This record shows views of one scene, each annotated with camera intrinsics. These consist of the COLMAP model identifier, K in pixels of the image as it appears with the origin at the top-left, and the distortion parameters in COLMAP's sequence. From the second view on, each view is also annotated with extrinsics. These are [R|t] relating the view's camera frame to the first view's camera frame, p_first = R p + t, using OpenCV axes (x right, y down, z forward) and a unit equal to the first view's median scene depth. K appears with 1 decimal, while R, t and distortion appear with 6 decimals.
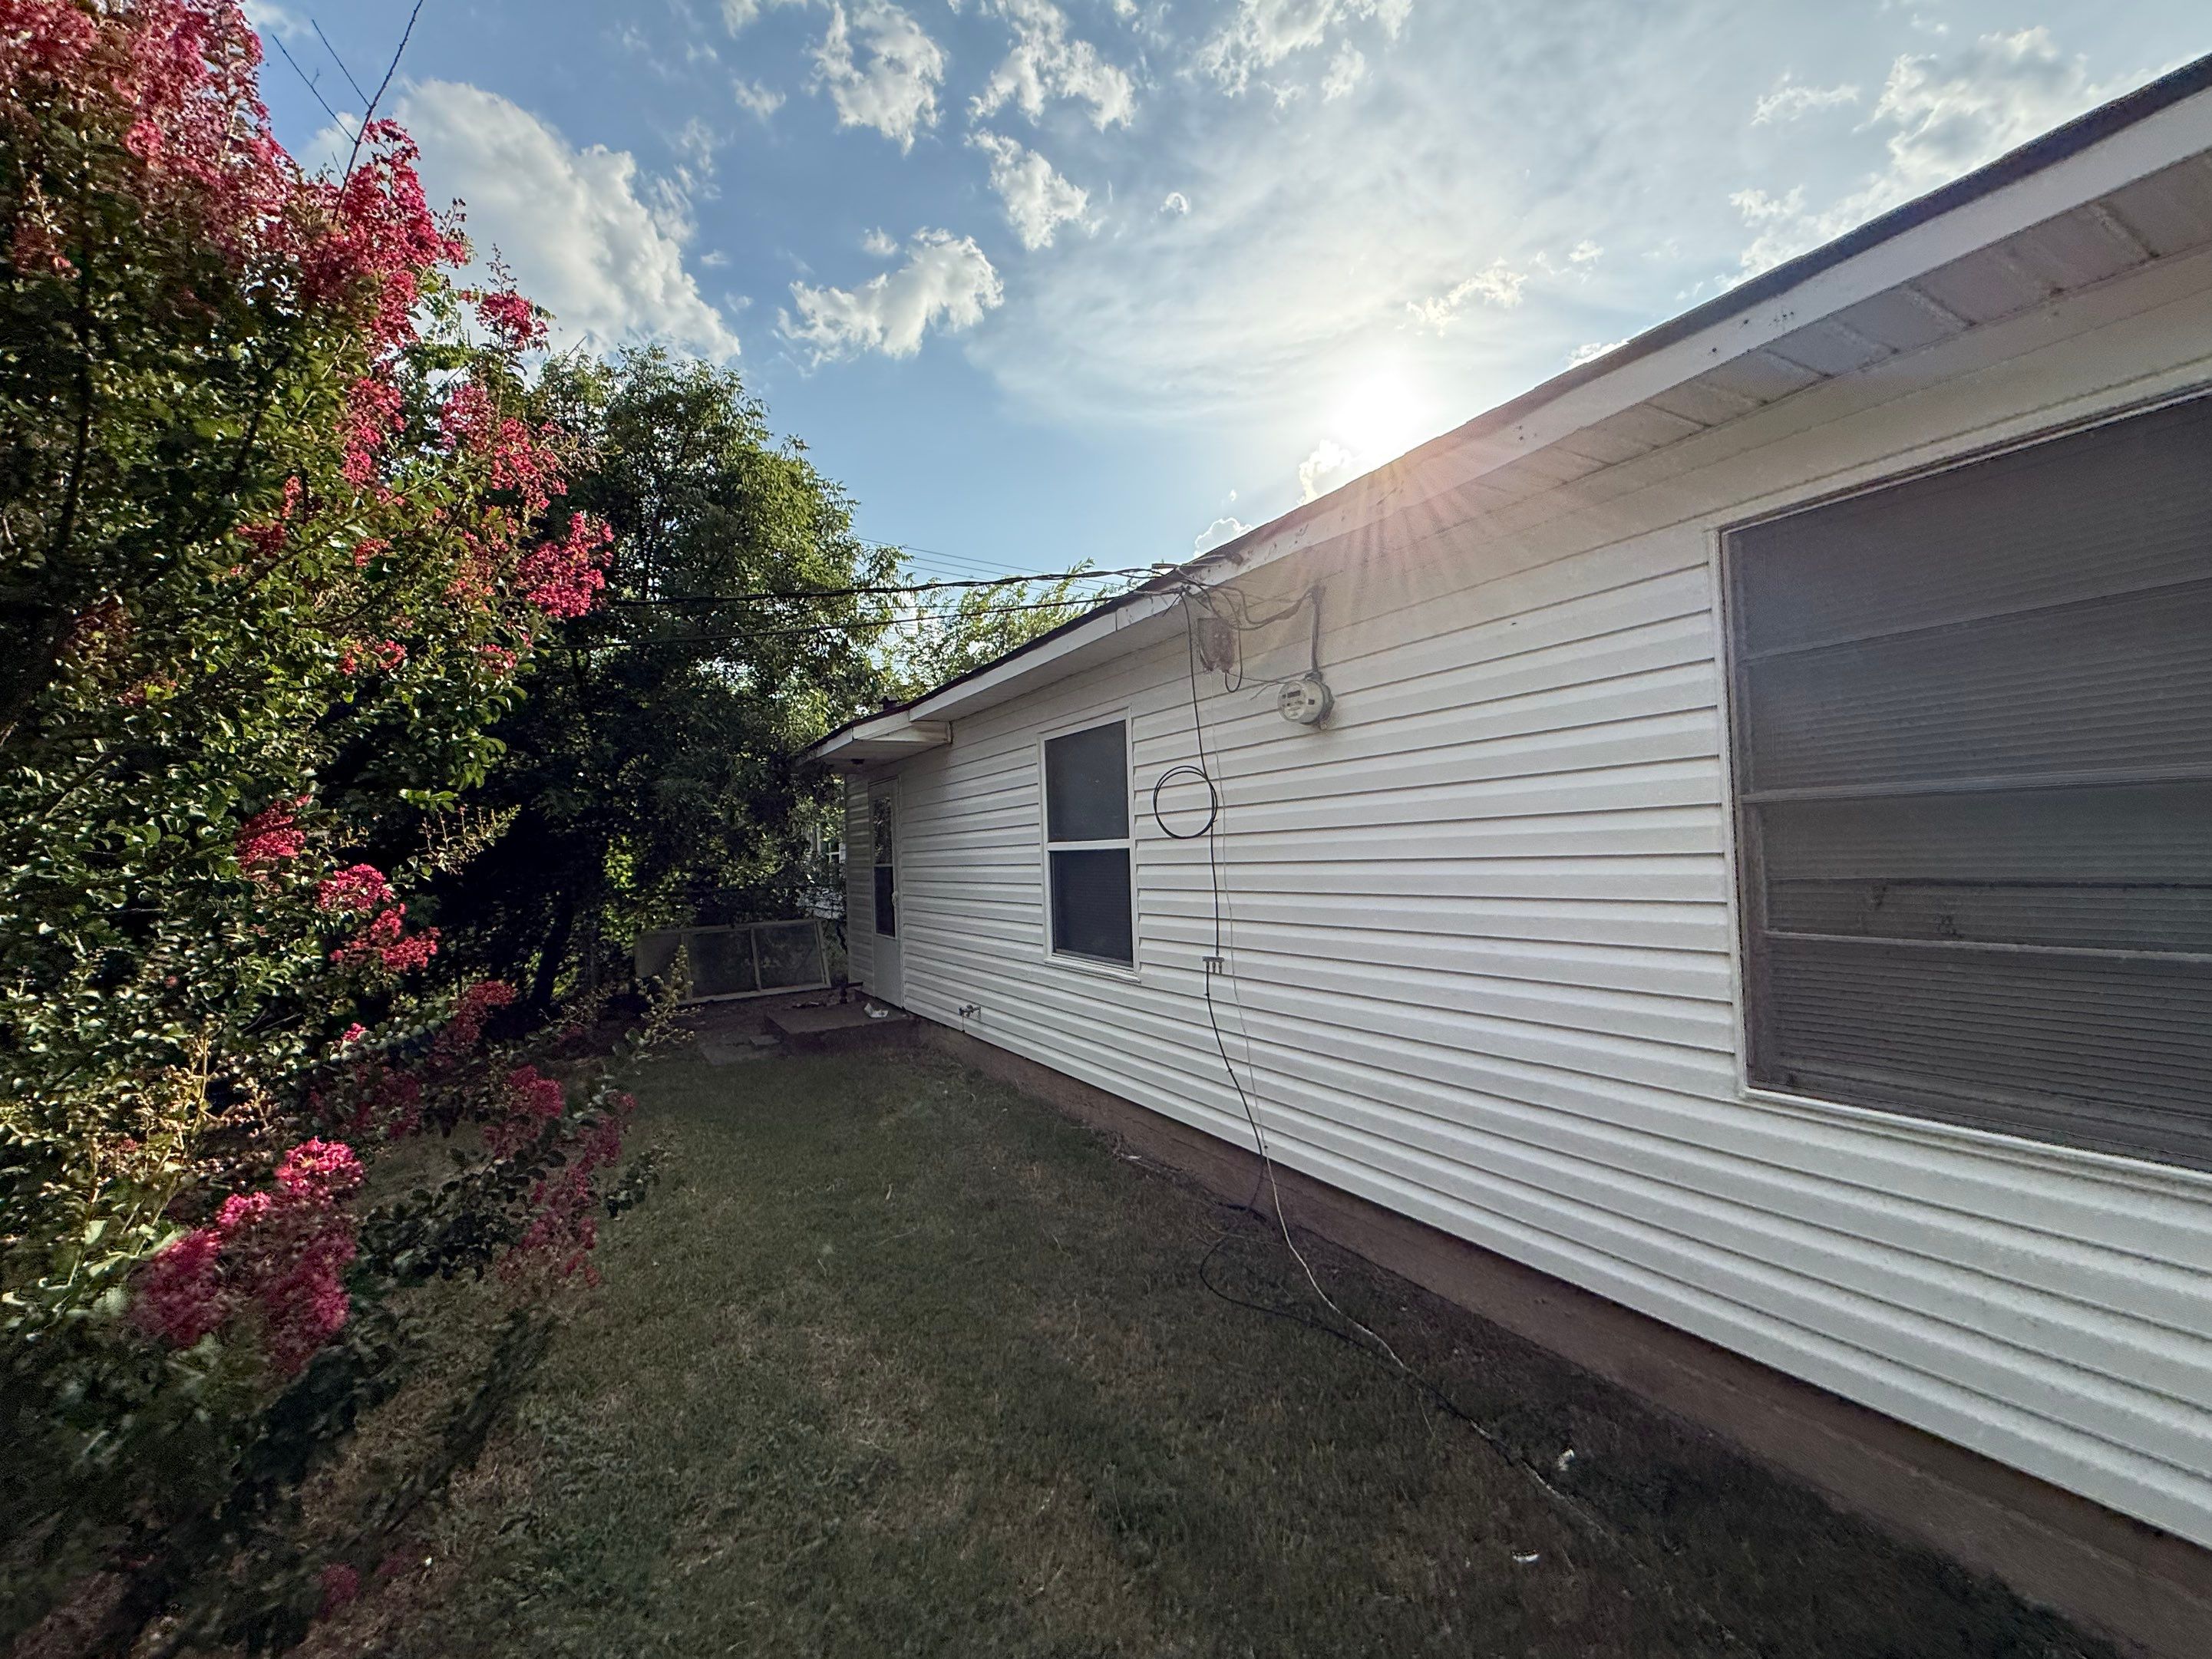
lens RADIAL K [[910.2, 0, 1112.6], [0, 910.2, 830.4], [0, 0, 1]] dist [-0.003078, 0.000066]
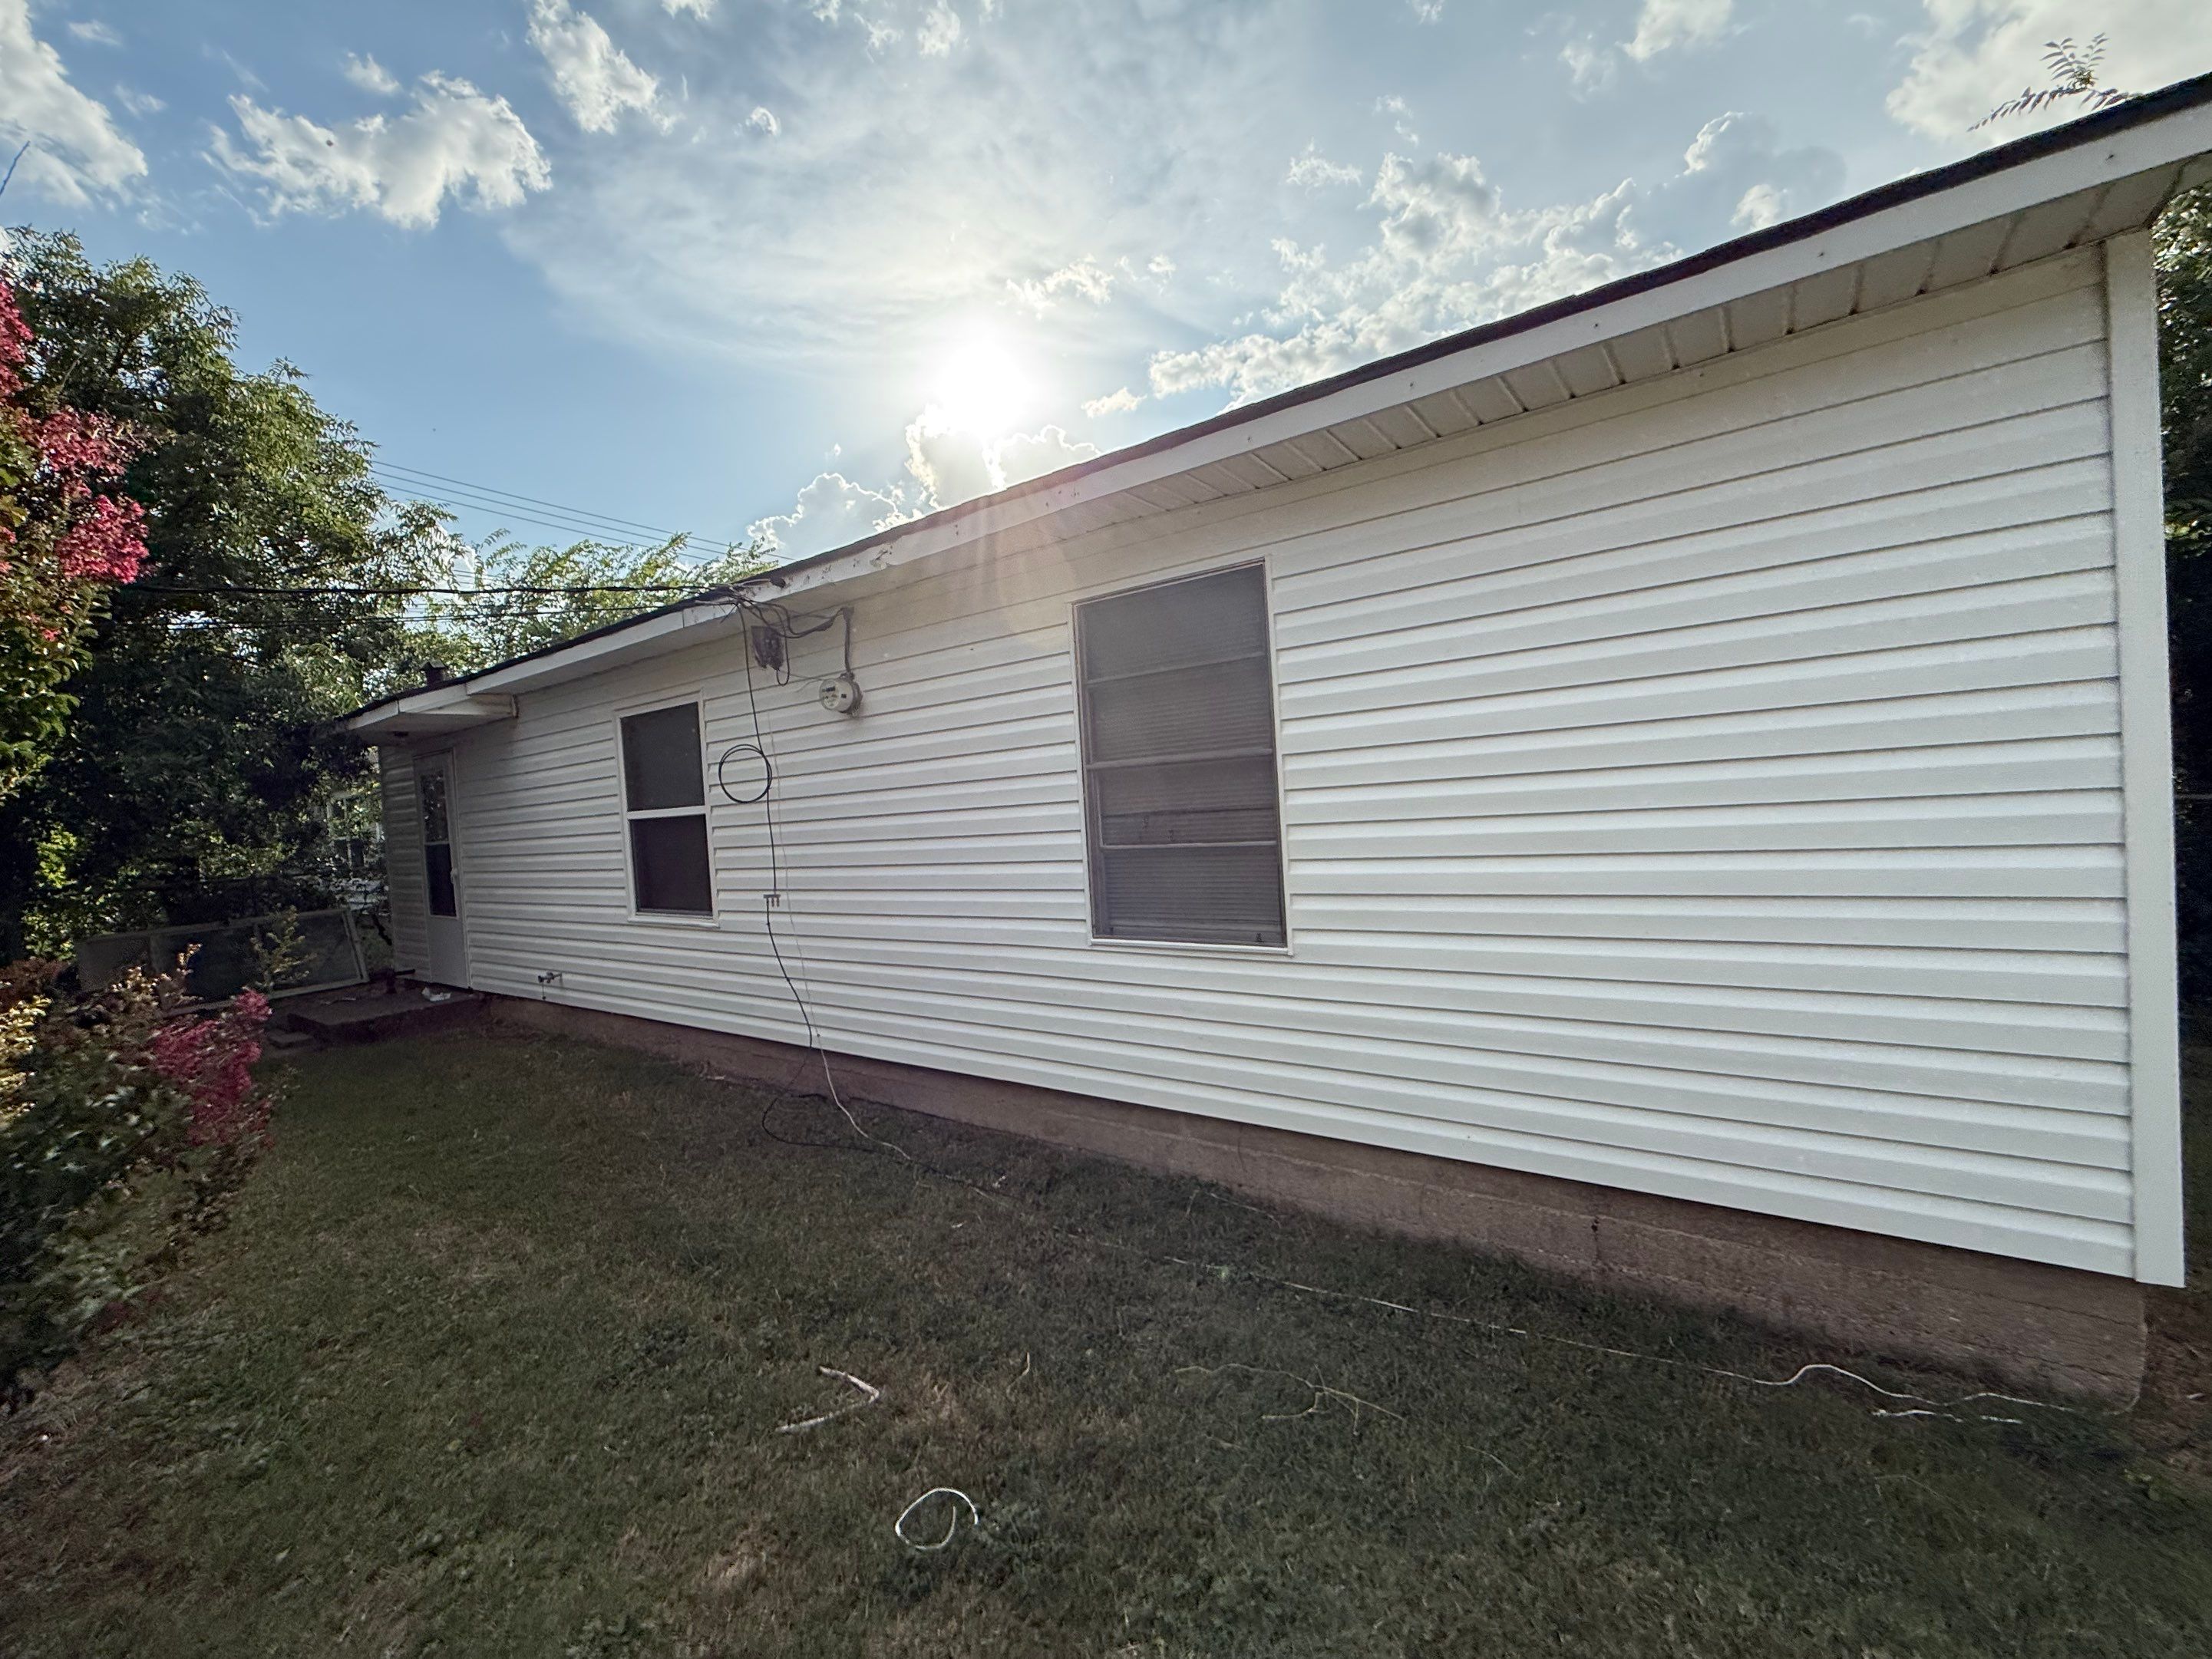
lens RADIAL K [[910.2, 0, 1106.0], [0, 910.2, 823.0], [0, 0, 1]] dist [-0.003078, 0.000066]
pose [[0.918726, -0.036875, 0.393171, 0.021829], [0.025296, 0.999081, 0.034594, 0.003130], [-0.394085, -0.021837, 0.918814, -0.184574]]
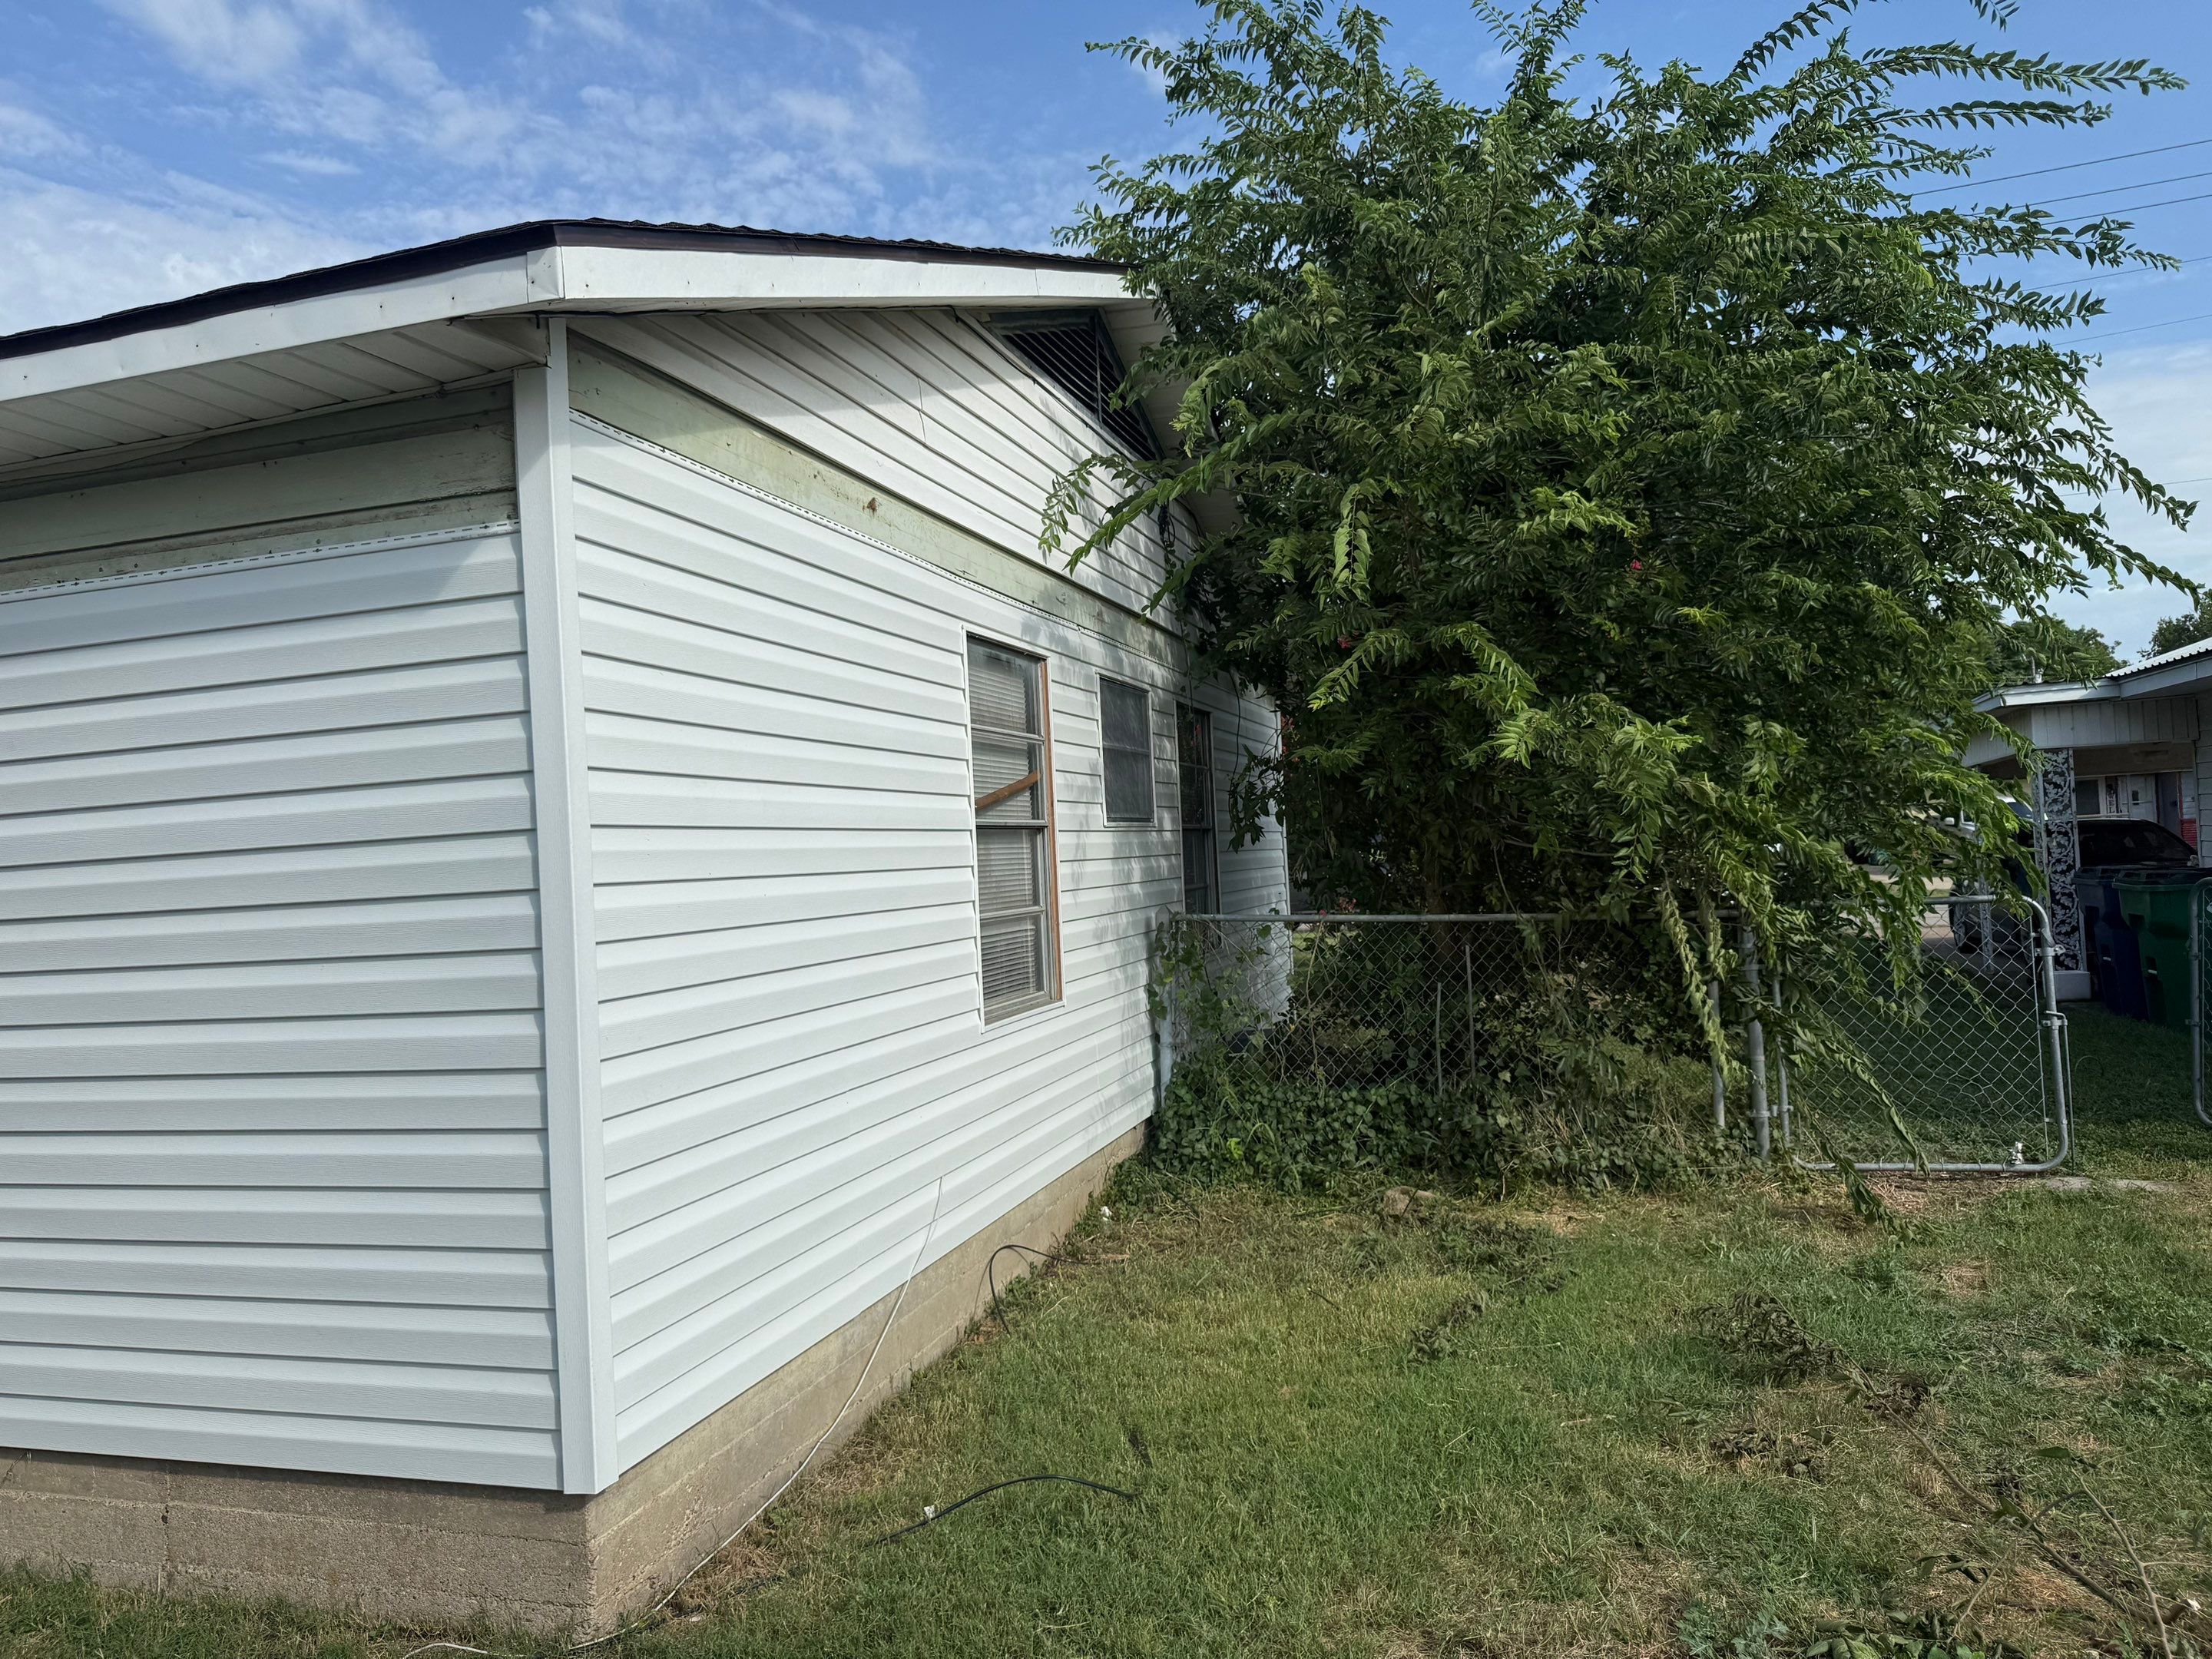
lens RADIAL K [[1553.7, 0, 1101.2], [0, 1553.7, 820.7], [0, 0, 1]] dist [0.033867, -0.040290]
pose [[0.738626, 0.010125, 0.674039, 0.252784], [0.012472, 0.999511, -0.028682, -0.013190], [-0.674000, 0.029592, 0.738139, -0.514177]]
